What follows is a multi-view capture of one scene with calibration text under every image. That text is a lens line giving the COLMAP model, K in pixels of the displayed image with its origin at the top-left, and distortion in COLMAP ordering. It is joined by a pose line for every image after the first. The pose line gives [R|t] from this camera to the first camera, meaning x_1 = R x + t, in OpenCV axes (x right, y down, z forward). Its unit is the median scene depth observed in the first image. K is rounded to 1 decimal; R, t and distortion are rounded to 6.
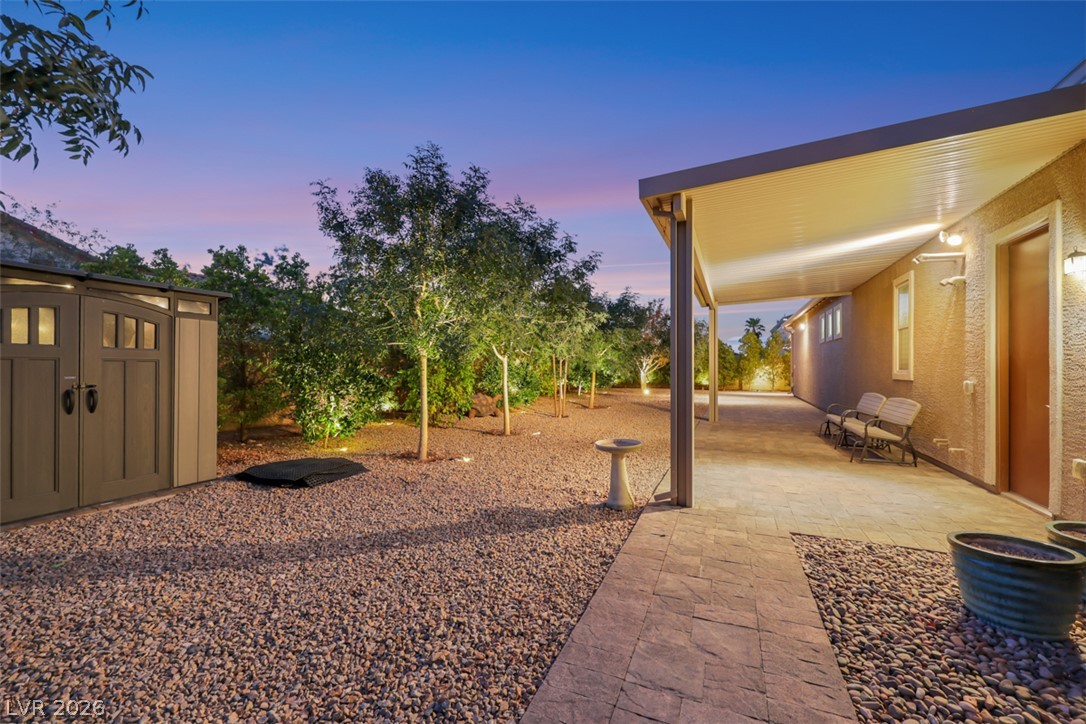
lens RADIAL K [[438.9, 0, 543.0], [0, 438.9, 362.0], [0, 0, 1]] dist [0.002335, 0.000125]
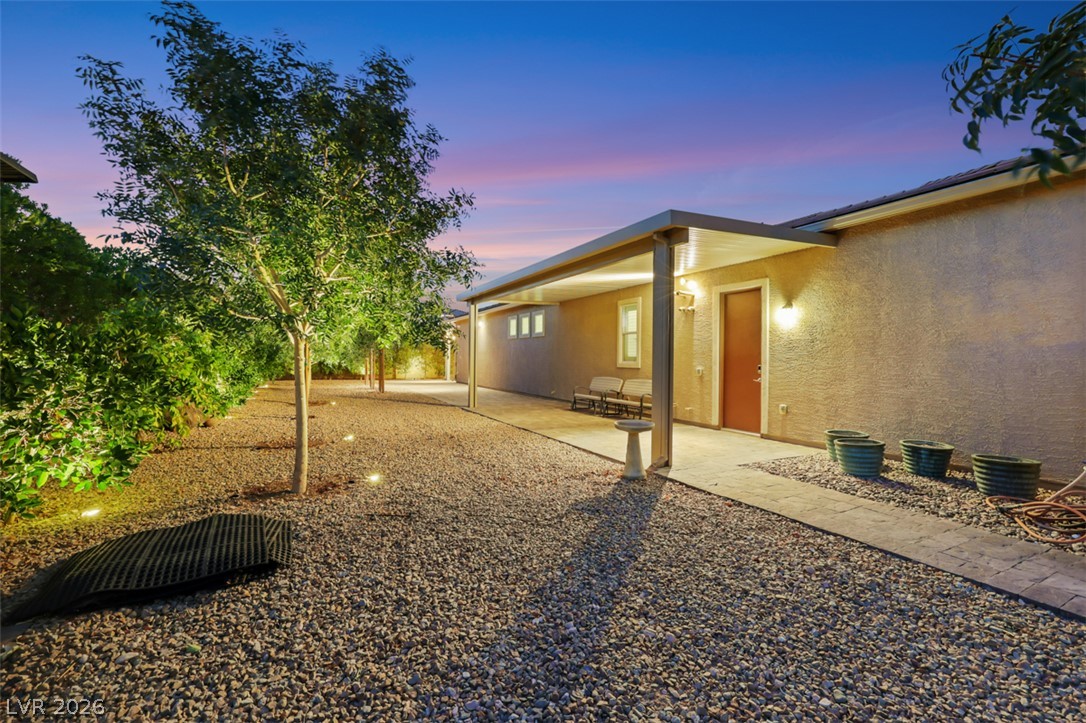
lens RADIAL K [[438.9, 0, 543.0], [0, 438.9, 361.5], [0, 0, 1]] dist [0.002335, 0.000125]
pose [[0.625602, 0.003109, 0.780136, -0.790516], [-0.020678, 0.999707, 0.012598, 0.007990], [-0.779868, -0.024013, 0.625483, 0.409746]]
